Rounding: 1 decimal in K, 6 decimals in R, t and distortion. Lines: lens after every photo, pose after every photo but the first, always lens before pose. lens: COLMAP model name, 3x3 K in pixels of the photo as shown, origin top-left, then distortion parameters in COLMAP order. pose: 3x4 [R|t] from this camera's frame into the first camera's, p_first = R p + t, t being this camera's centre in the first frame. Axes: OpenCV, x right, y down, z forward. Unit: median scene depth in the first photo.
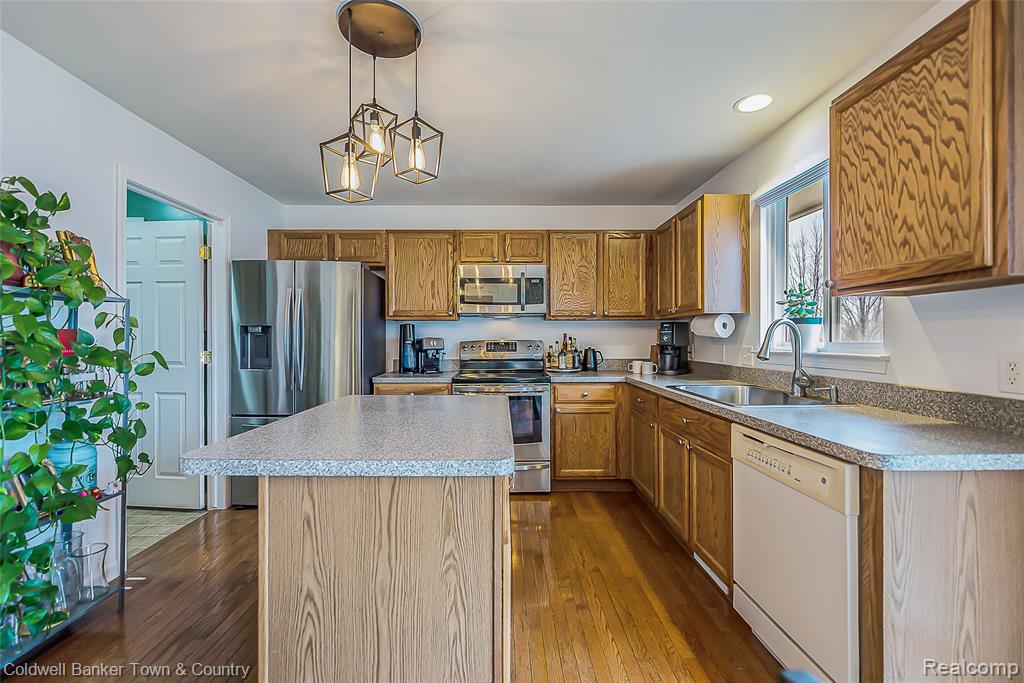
lens RADIAL K [[410.2, 0, 435.4], [0, 410.2, 338.1], [0, 0, 1]] dist [-0.008662, -0.000903]
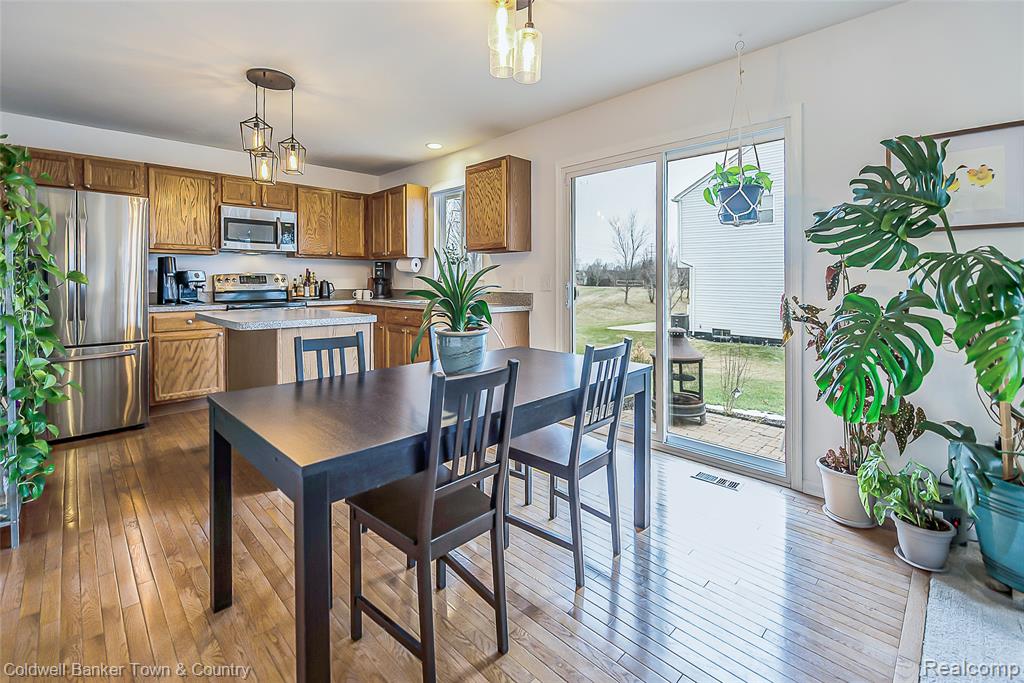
lens RADIAL K [[505.1, 0, 523.9], [0, 505.1, 278.2], [0, 0, 1]] dist [-0.012261, -0.000654]
pose [[0.614259, 0.001796, 0.789102, -0.522718], [0.000607, 0.999996, -0.002749, 0.023899], [-0.789104, 0.002167, 0.614256, -0.490872]]
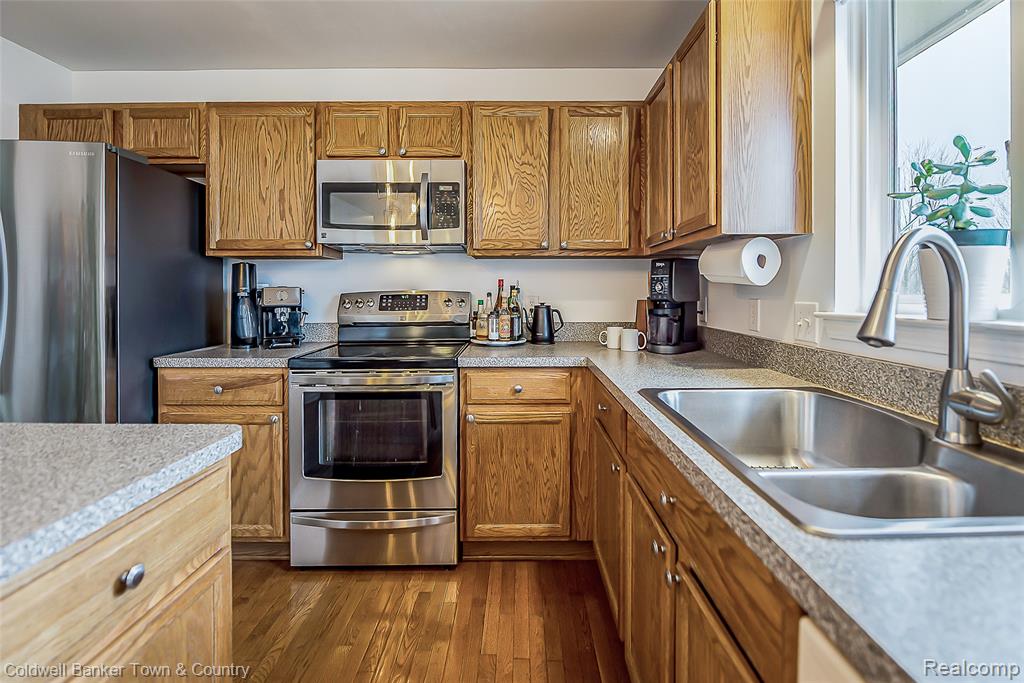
lens RADIAL K [[410.2, 0, 507.5], [0, 410.2, 291.9], [0, 0, 1]] dist [-0.008662, -0.000903]
pose [[0.997463, 0.001297, 0.071179, 0.302541], [-0.001420, 0.999998, 0.001668, 0.005556], [-0.071177, -0.001764, 0.997462, 0.435979]]
